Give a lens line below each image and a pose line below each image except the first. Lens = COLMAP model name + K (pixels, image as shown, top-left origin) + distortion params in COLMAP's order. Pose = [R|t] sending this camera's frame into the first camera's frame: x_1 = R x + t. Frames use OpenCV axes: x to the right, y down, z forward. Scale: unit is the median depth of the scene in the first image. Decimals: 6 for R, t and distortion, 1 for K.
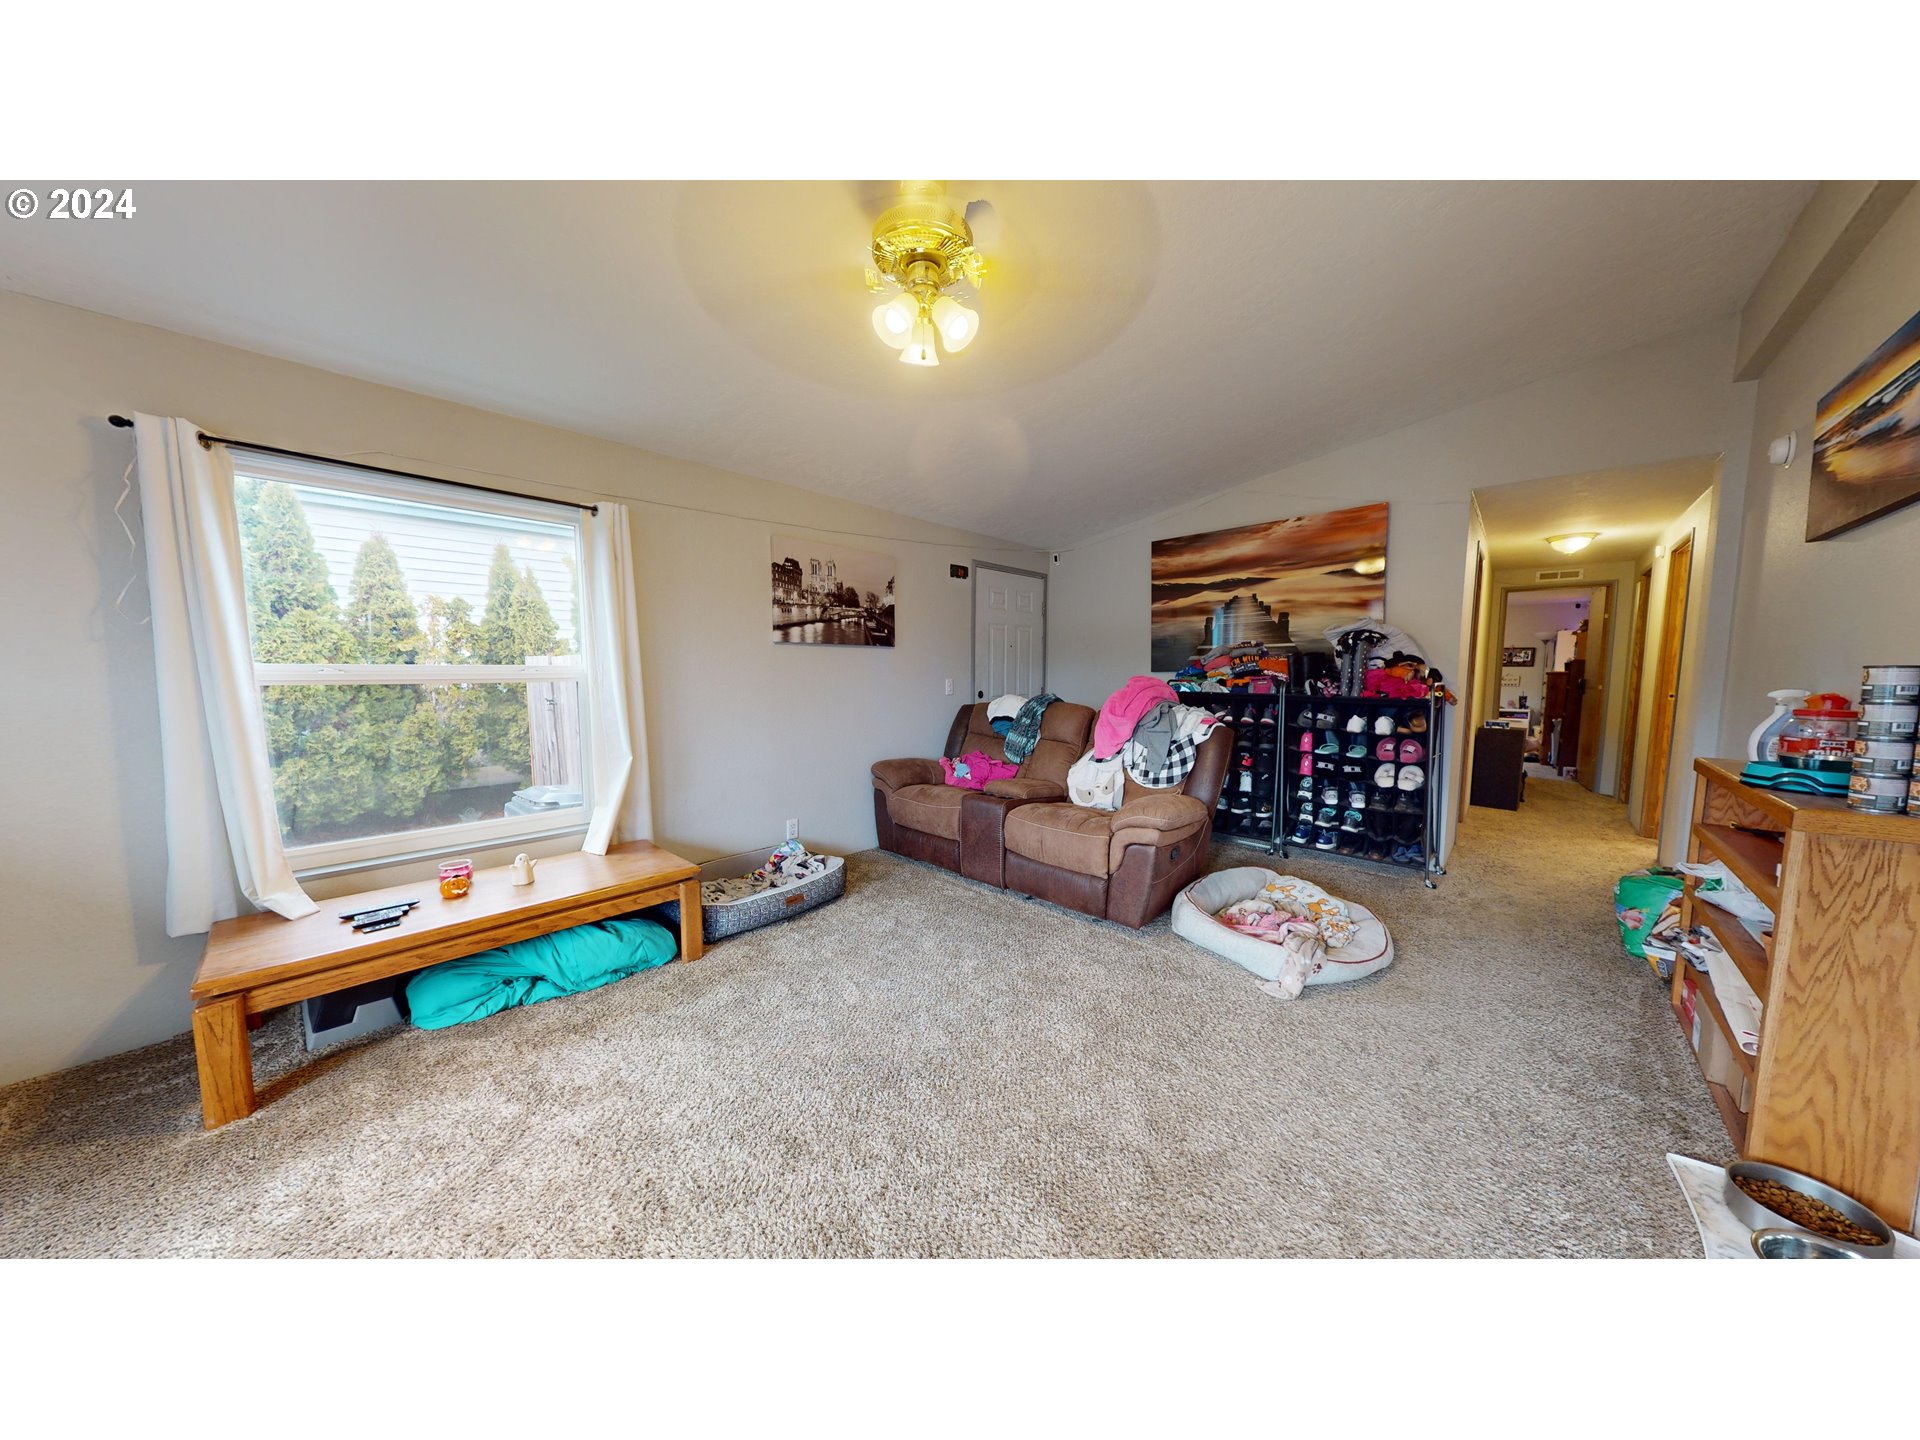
lens RADIAL K [[606.2, 0, 960.0], [0, 606.2, 720.0], [0, 0, 1]] dist [0.000951, -0.000003]
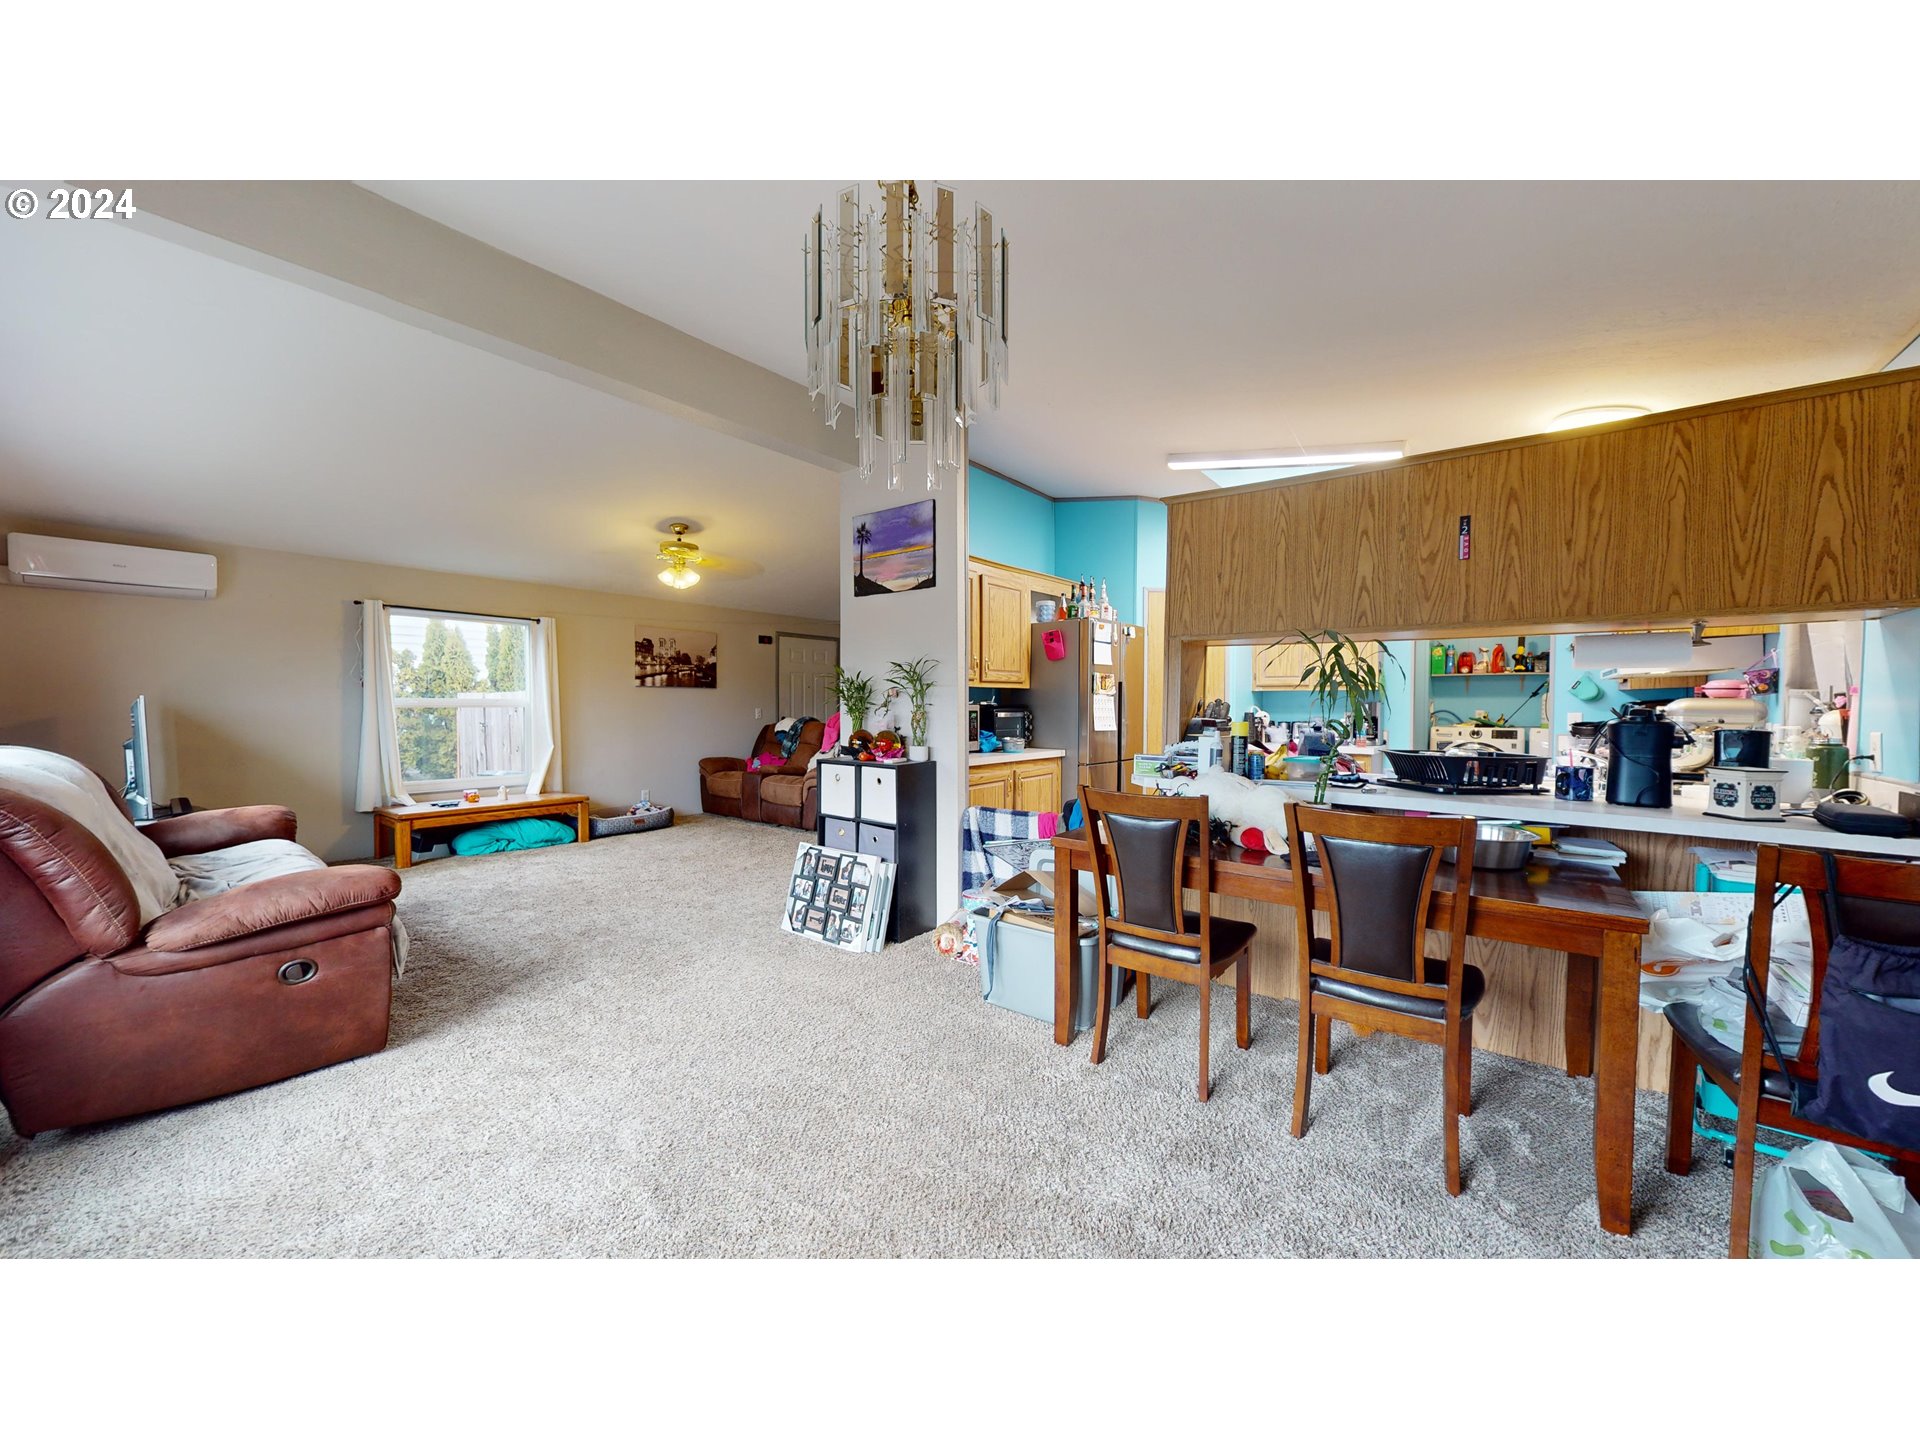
lens RADIAL K [[709.1, 0, 960.0], [0, 709.1, 720.0], [0, 0, 1]] dist [0.001294, 0.000140]
pose [[0.997137, -0.000597, 0.075616, 0.443569], [0.005469, 0.997919, -0.064243, 0.099963], [-0.075421, 0.064473, 0.995065, -1.034994]]
